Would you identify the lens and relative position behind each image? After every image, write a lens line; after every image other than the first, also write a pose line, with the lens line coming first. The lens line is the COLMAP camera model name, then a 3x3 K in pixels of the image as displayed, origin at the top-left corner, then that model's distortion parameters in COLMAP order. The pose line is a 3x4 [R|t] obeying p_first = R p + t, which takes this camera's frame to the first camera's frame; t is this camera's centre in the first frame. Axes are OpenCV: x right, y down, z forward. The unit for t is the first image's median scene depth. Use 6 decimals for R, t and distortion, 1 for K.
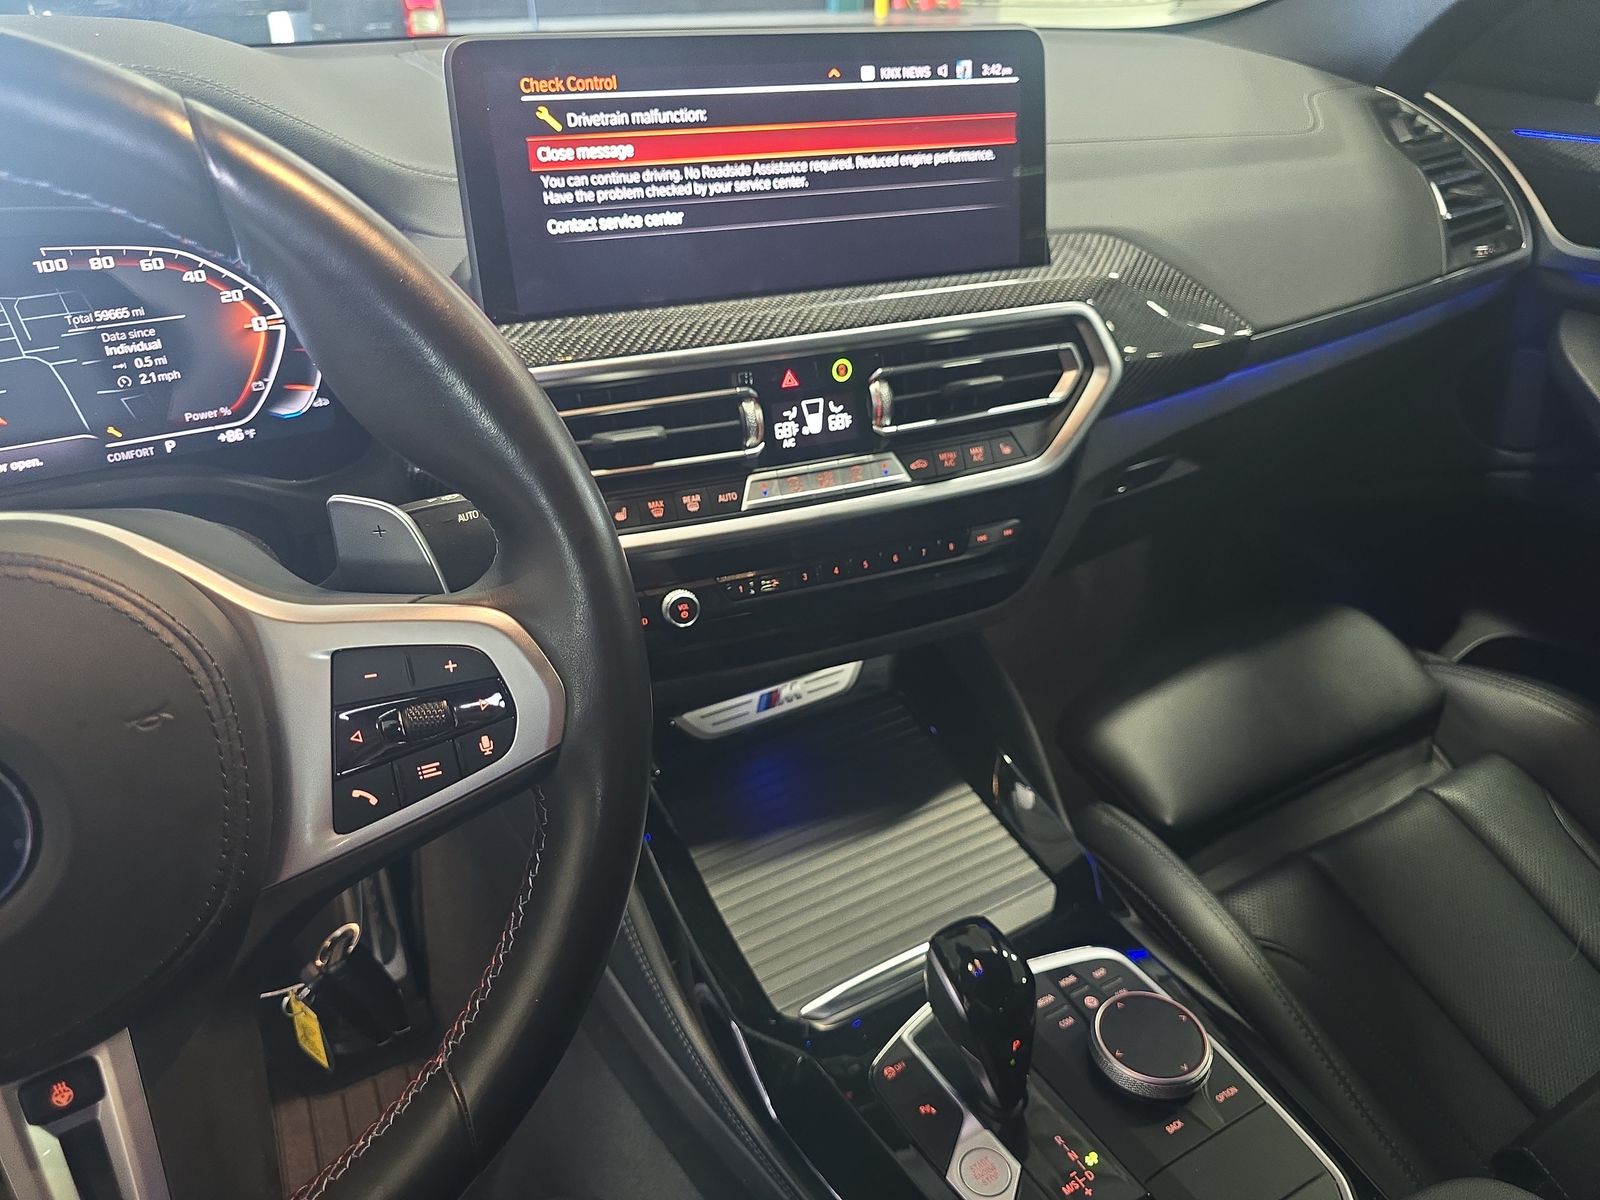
lens RADIAL K [[1067.8, 0, 770.7], [0, 1067.8, 622.4], [0, 0, 1]] dist [0.026107, -0.037495]
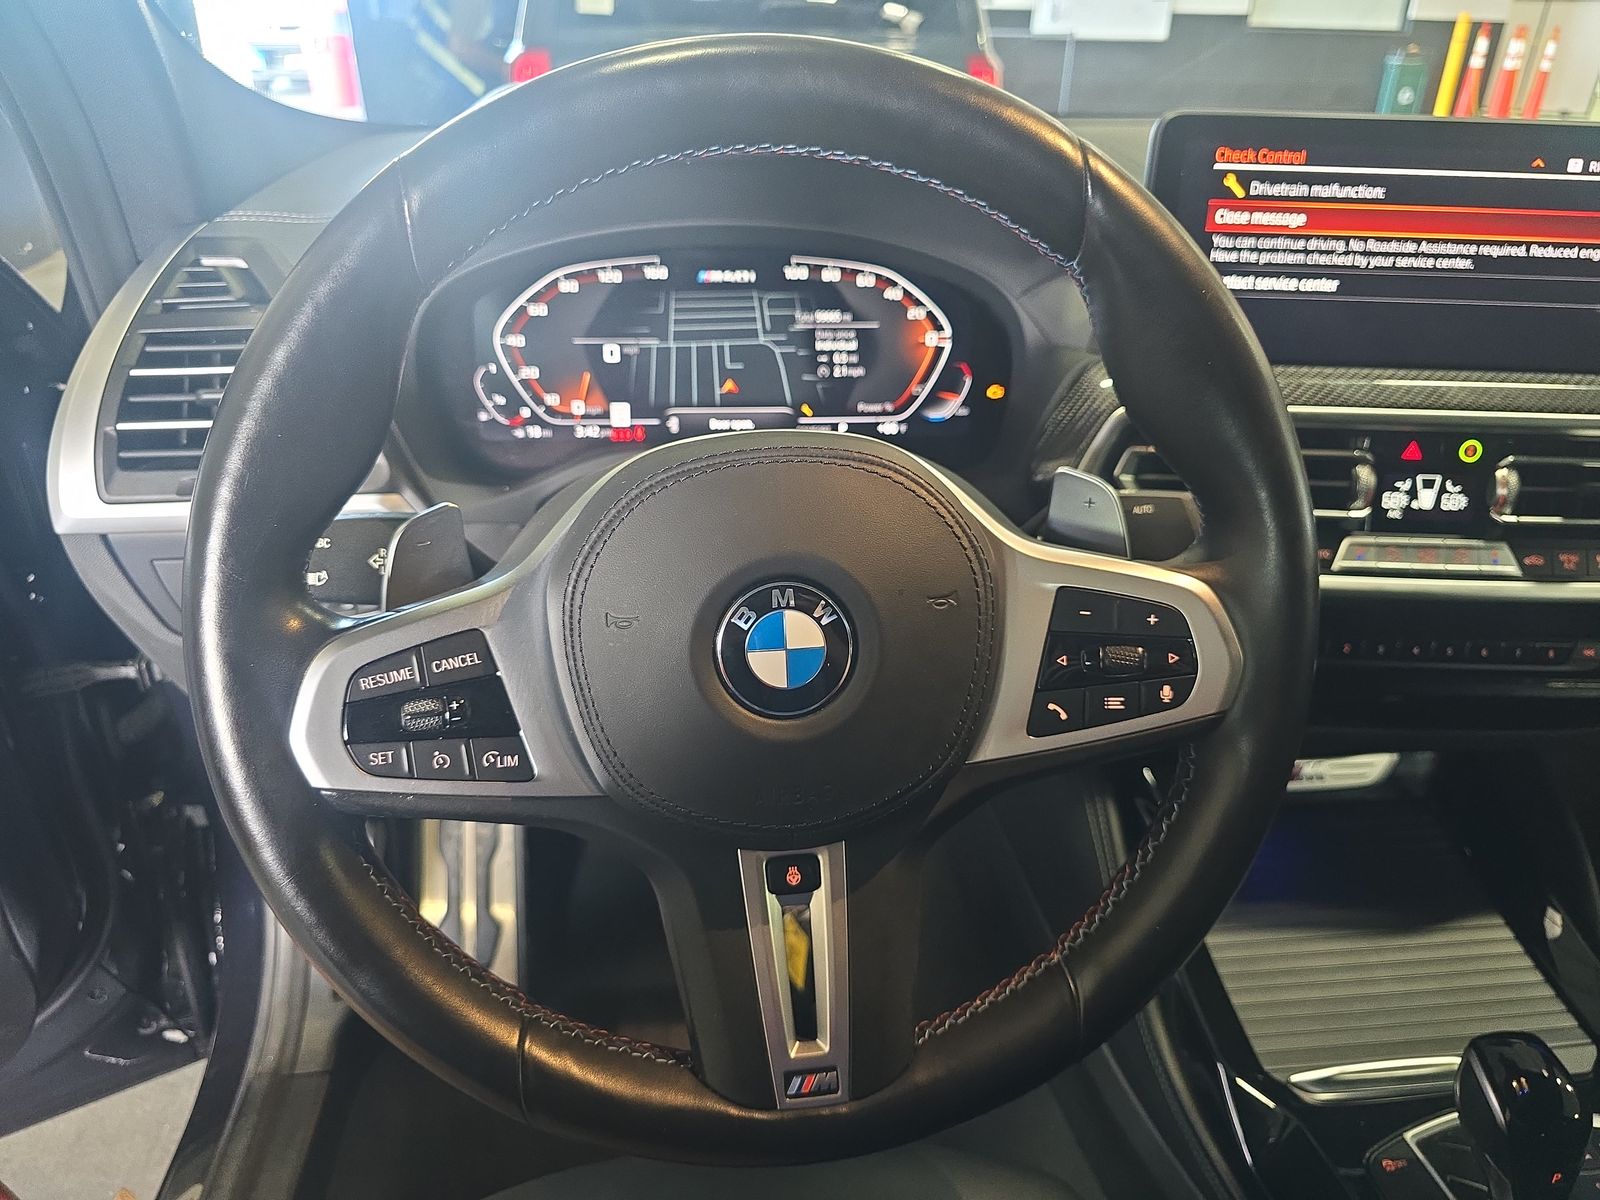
lens RADIAL K [[1067.8, 0, 798.3], [0, 1067.8, 617.7], [0, 0, 1]] dist [0.026107, -0.037495]
pose [[0.918311, 0.199479, -0.341925, -0.148279], [-0.224289, 0.973923, -0.034188, 0.095975], [0.326188, 0.108085, 0.939105, -0.126076]]
